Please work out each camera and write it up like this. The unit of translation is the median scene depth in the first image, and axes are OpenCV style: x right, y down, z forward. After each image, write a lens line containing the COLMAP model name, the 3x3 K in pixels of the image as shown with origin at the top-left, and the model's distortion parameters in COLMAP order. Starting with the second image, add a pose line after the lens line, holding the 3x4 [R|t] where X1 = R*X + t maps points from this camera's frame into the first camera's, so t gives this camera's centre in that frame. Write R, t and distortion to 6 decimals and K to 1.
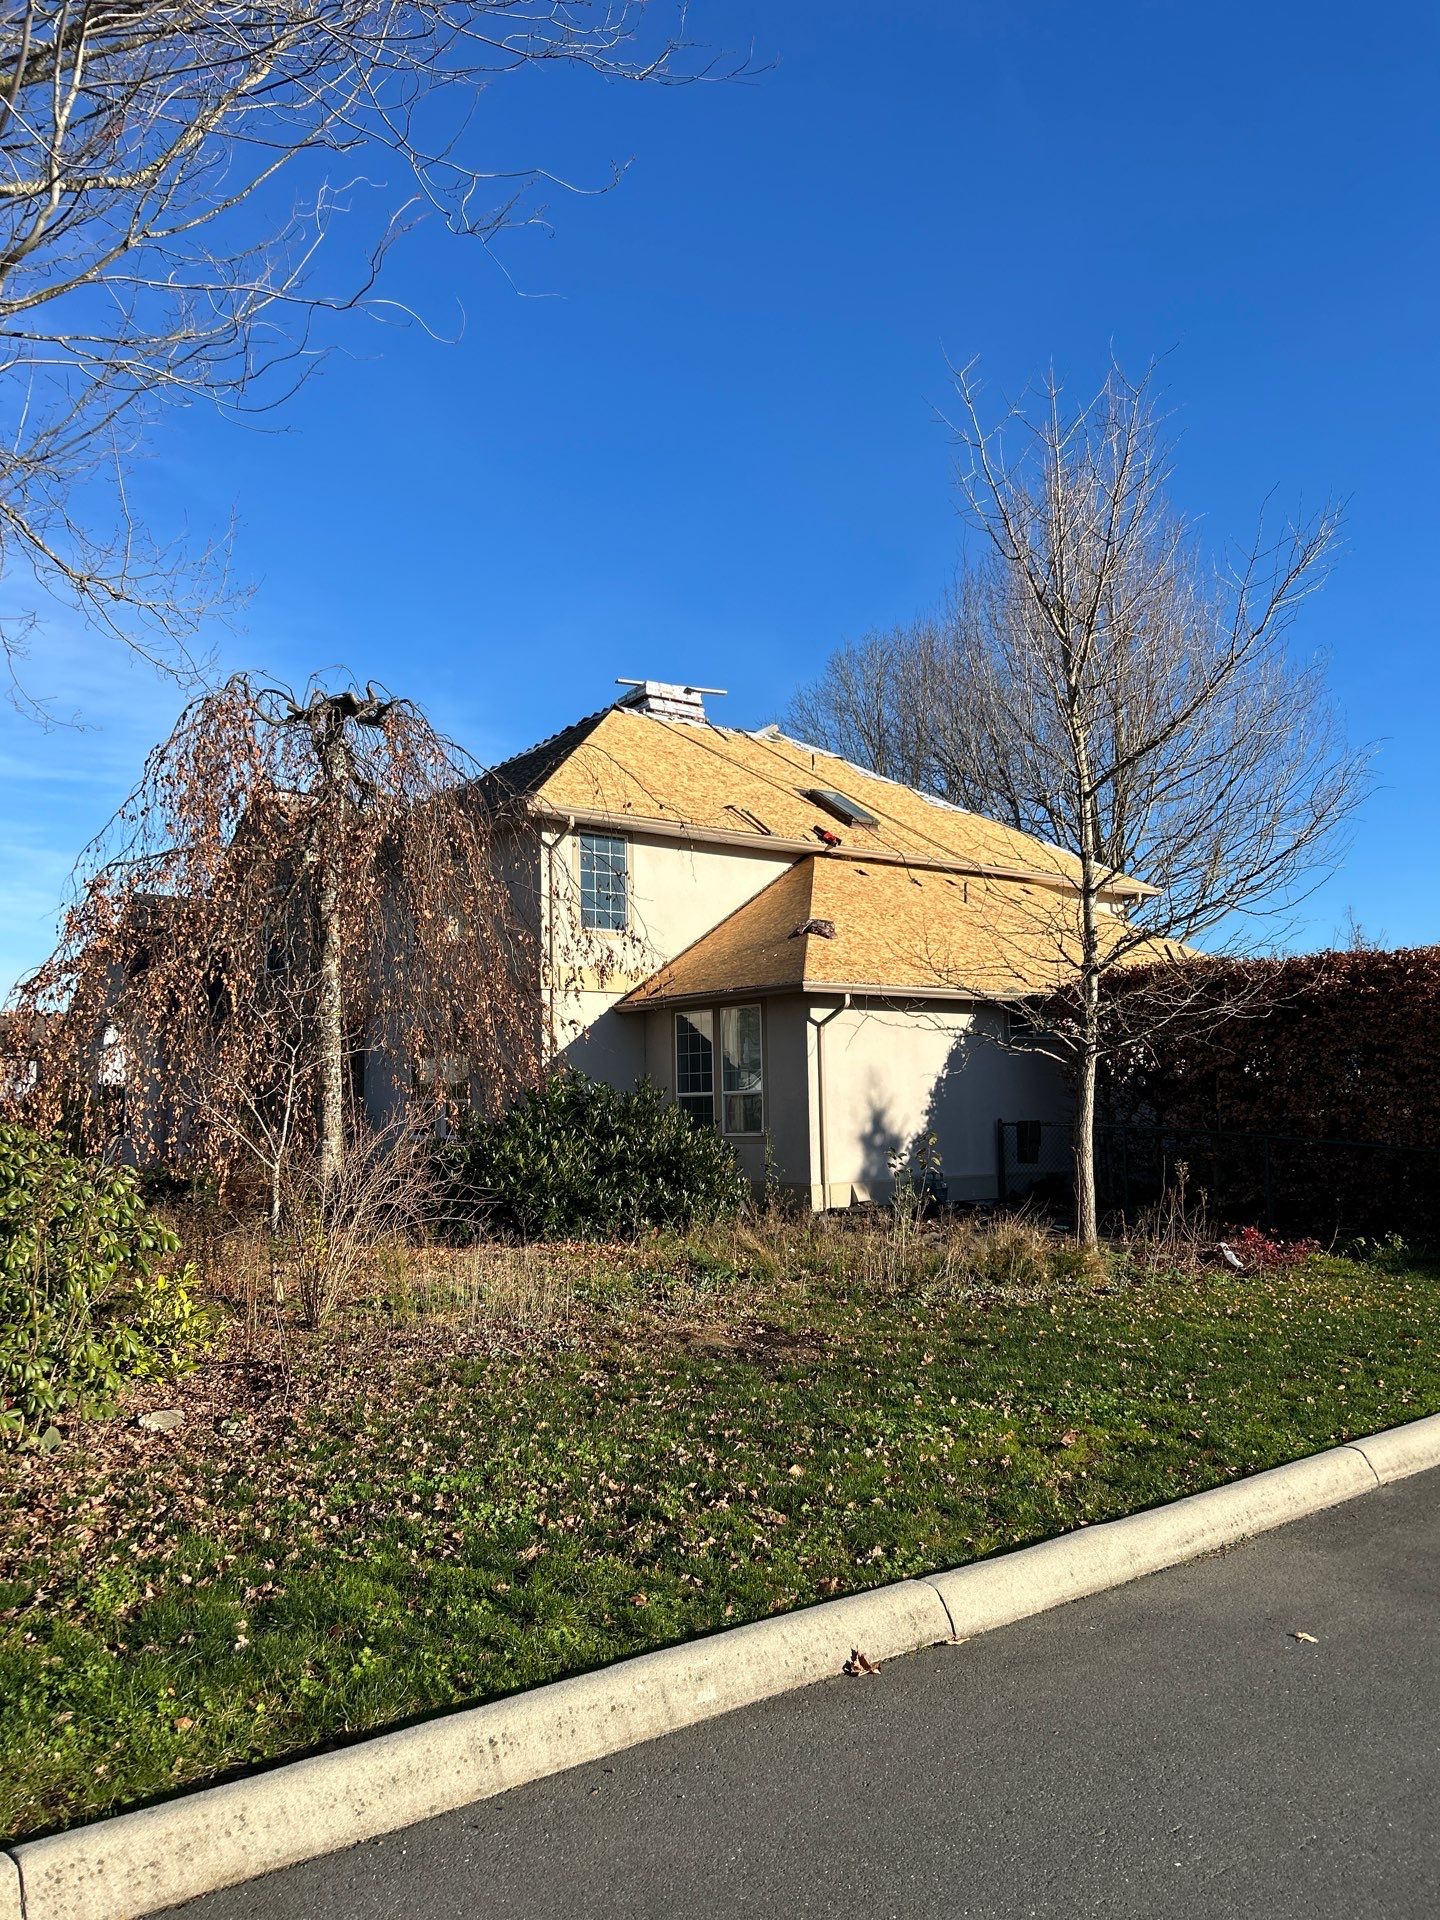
lens RADIAL K [[1405.1, 0, 720.0], [0, 1405.1, 960.0], [0, 0, 1]] dist [0.028660, -0.006671]
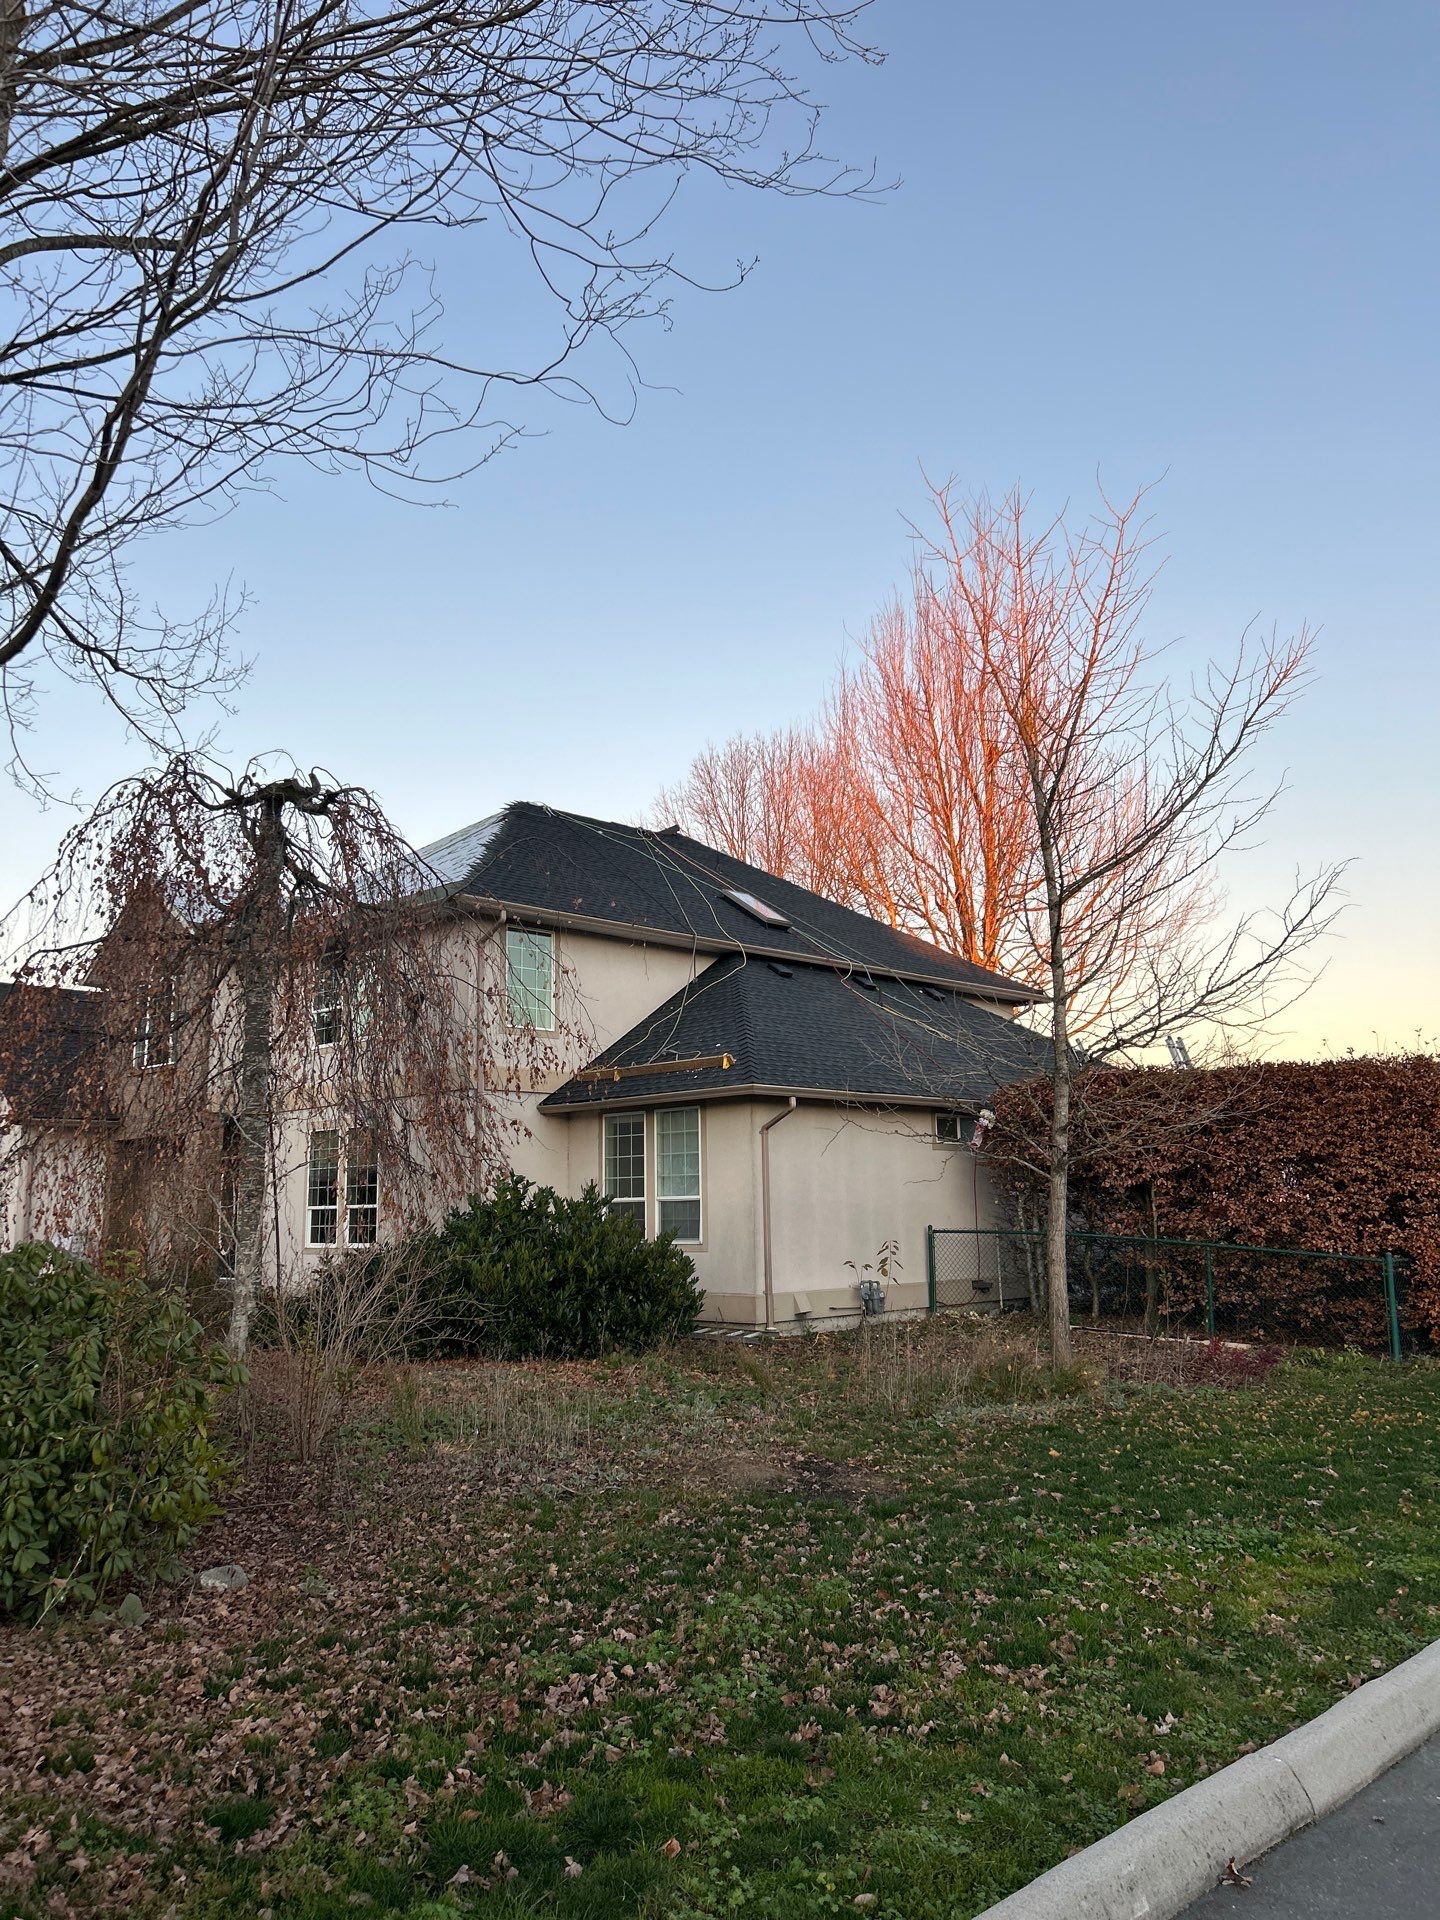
lens RADIAL K [[1405.1, 0, 708.0], [0, 1405.1, 964.4], [0, 0, 1]] dist [0.039699, -0.022720]
pose [[0.993336, 0.021103, 0.113307, -0.105536], [-0.013397, 0.997572, -0.068343, -0.001418], [-0.114475, 0.066370, 0.991207, 0.028637]]
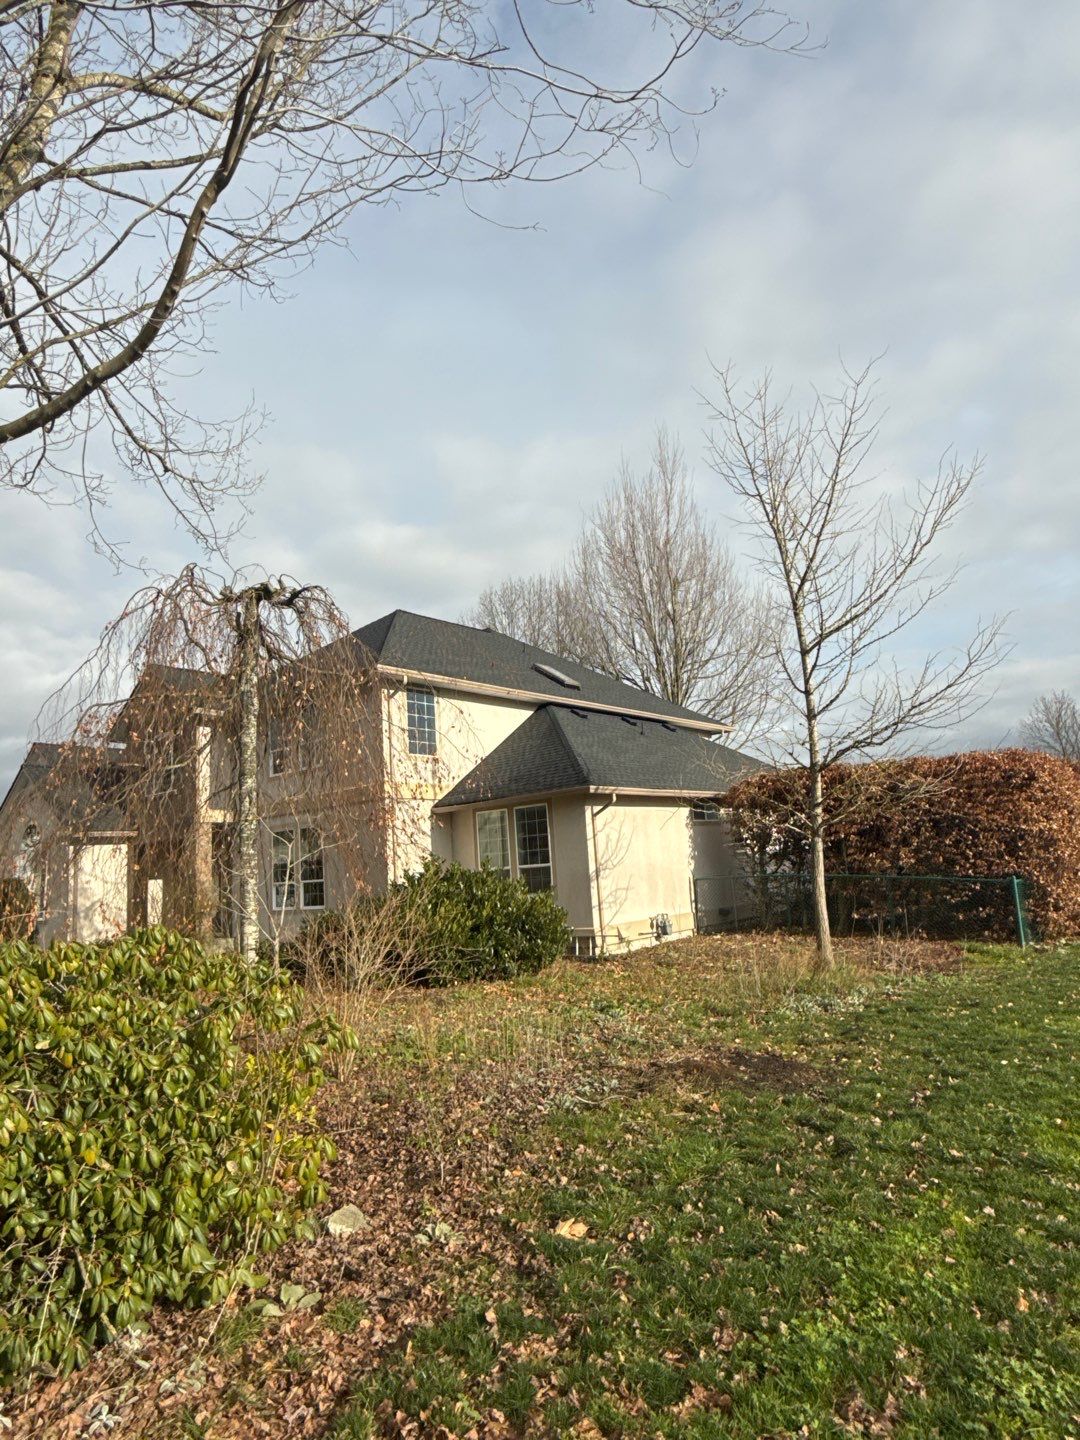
lens RADIAL K [[848.7, 0, 544.7], [0, 848.7, 723.9], [0, 0, 1]] dist [-0.001625, -0.001269]
pose [[0.980909, -0.015096, 0.193881, -0.191866], [0.029068, 0.997164, -0.069422, 0.013609], [-0.192284, 0.073733, 0.978566, 0.186699]]
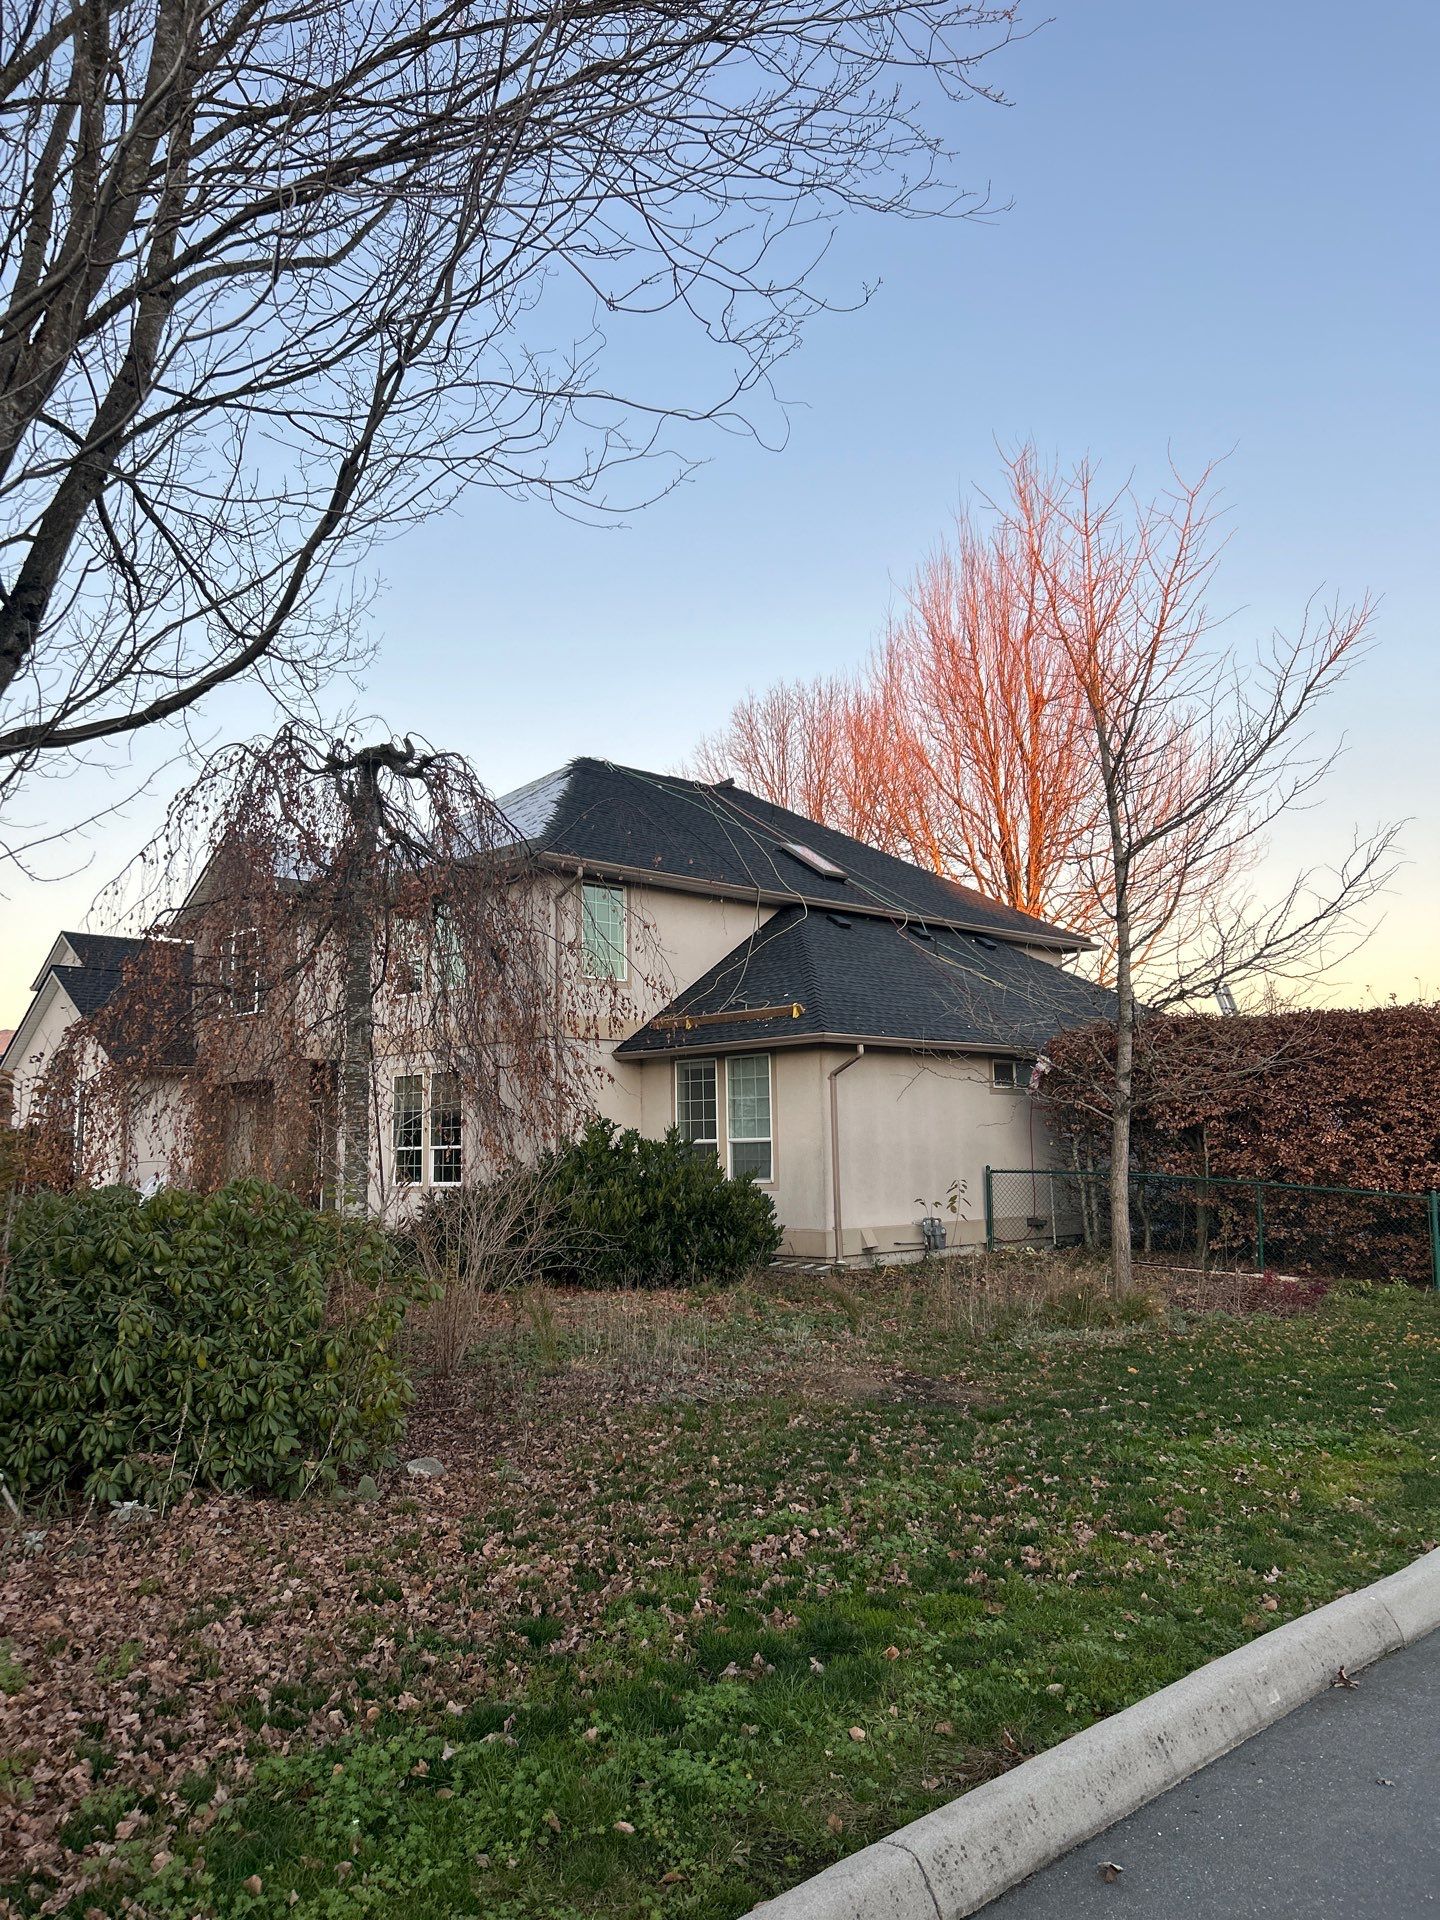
lens RADIAL K [[1403.3, 0, 711.3], [0, 1403.3, 970.0], [0, 0, 1]] dist [0.028972, -0.004272]
pose [[0.995257, 0.013289, 0.096373, -0.152907], [-0.011031, 0.999653, -0.023919, -0.006655], [-0.096658, 0.022742, 0.995058, -0.023922]]
